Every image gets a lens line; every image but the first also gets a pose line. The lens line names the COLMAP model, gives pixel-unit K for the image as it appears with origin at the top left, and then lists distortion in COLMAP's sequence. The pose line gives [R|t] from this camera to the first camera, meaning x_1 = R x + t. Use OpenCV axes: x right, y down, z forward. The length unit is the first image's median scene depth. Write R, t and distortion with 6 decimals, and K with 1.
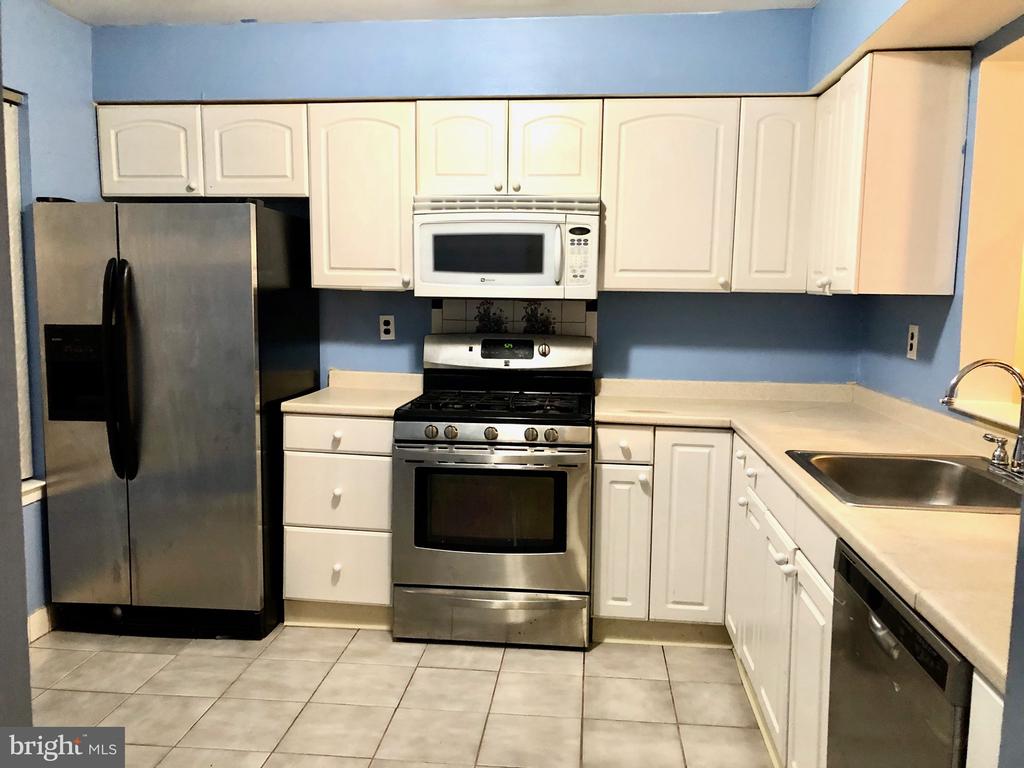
lens RADIAL K [[823.6, 0, 510.7], [0, 823.6, 377.6], [0, 0, 1]] dist [0.060264, -0.104374]
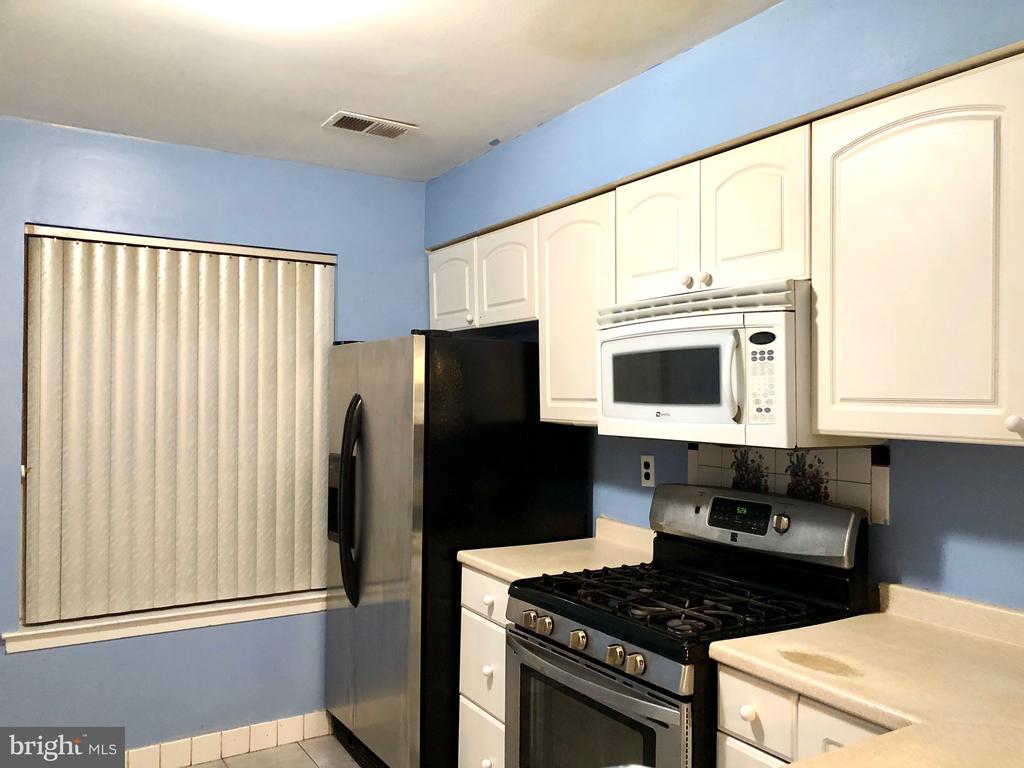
lens RADIAL K [[829.4, 0, 507.4], [0, 829.4, 382.8], [0, 0, 1]] dist [0.004469, -0.004402]
pose [[0.608148, -0.022481, -0.793505, 0.456737], [-0.080289, 0.992731, -0.089659, -0.072156], [0.789753, 0.118236, 0.601923, 0.472716]]
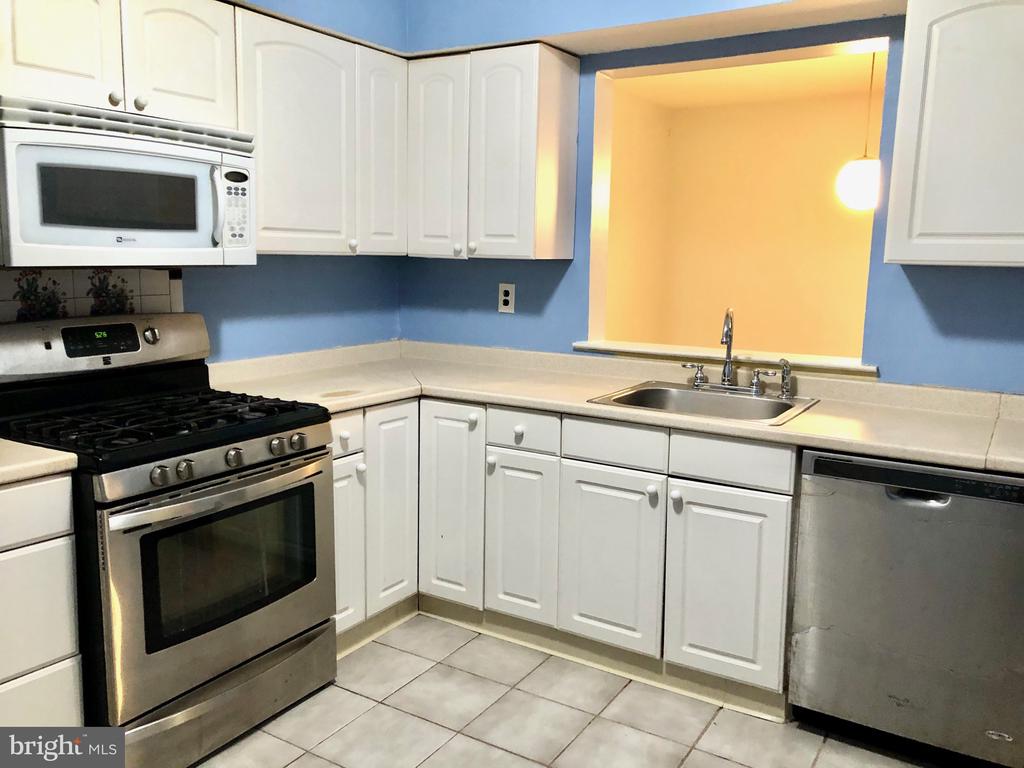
lens RADIAL K [[829.4, 0, 507.4], [0, 829.4, 382.8], [0, 0, 1]] dist [0.004469, -0.004402]
pose [[0.449619, -0.146719, 0.881088, -0.507215], [0.080743, 0.989055, 0.123495, -0.062224], [-0.889563, 0.015616, 0.456545, 0.421684]]
